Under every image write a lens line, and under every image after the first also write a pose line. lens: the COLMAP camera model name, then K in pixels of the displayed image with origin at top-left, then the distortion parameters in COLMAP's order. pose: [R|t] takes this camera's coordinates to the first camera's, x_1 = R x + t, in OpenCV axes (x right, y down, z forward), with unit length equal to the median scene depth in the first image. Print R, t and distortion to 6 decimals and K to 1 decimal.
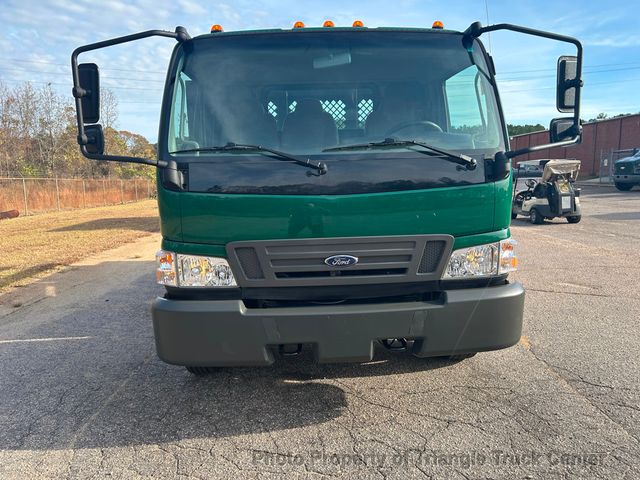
lens RADIAL K [[473.1, 0, 321.3], [0, 473.1, 237.4], [0, 0, 1]] dist [0.047142, -0.057612]
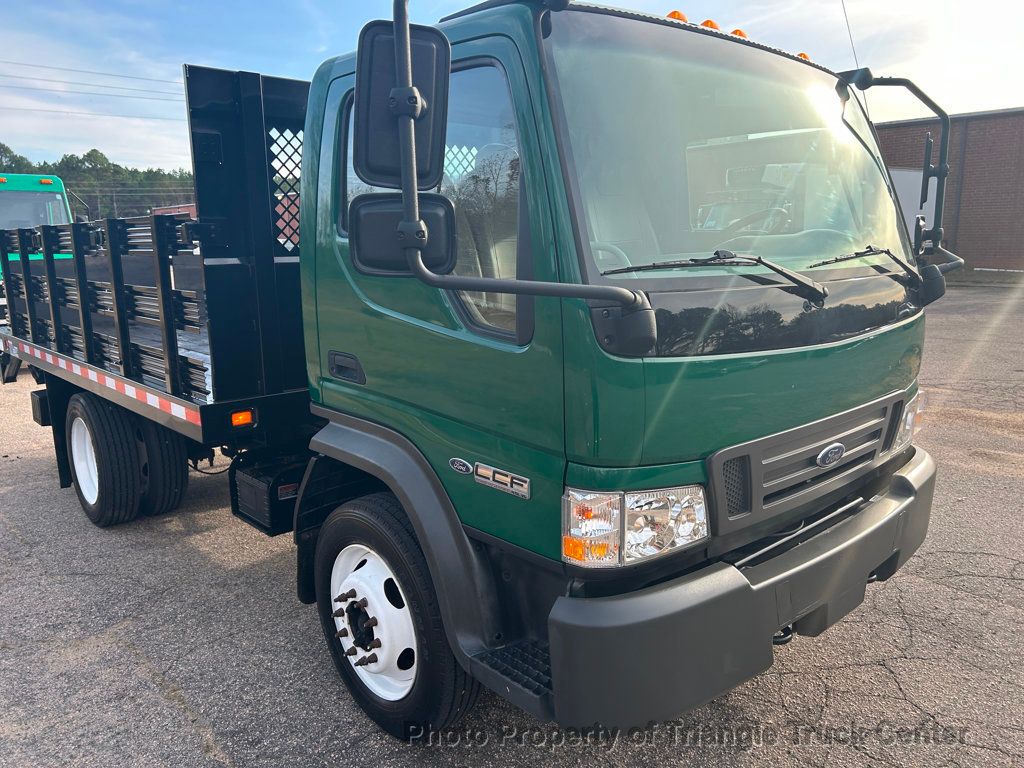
lens RADIAL K [[756.9, 0, 514.0], [0, 756.9, 379.8], [0, 0, 1]] dist [0.047142, -0.057612]
pose [[0.781075, -0.093683, 0.617369, -0.782229], [0.074649, 0.995600, 0.056635, -0.115888], [-0.619959, 0.001850, 0.784632, 0.480777]]
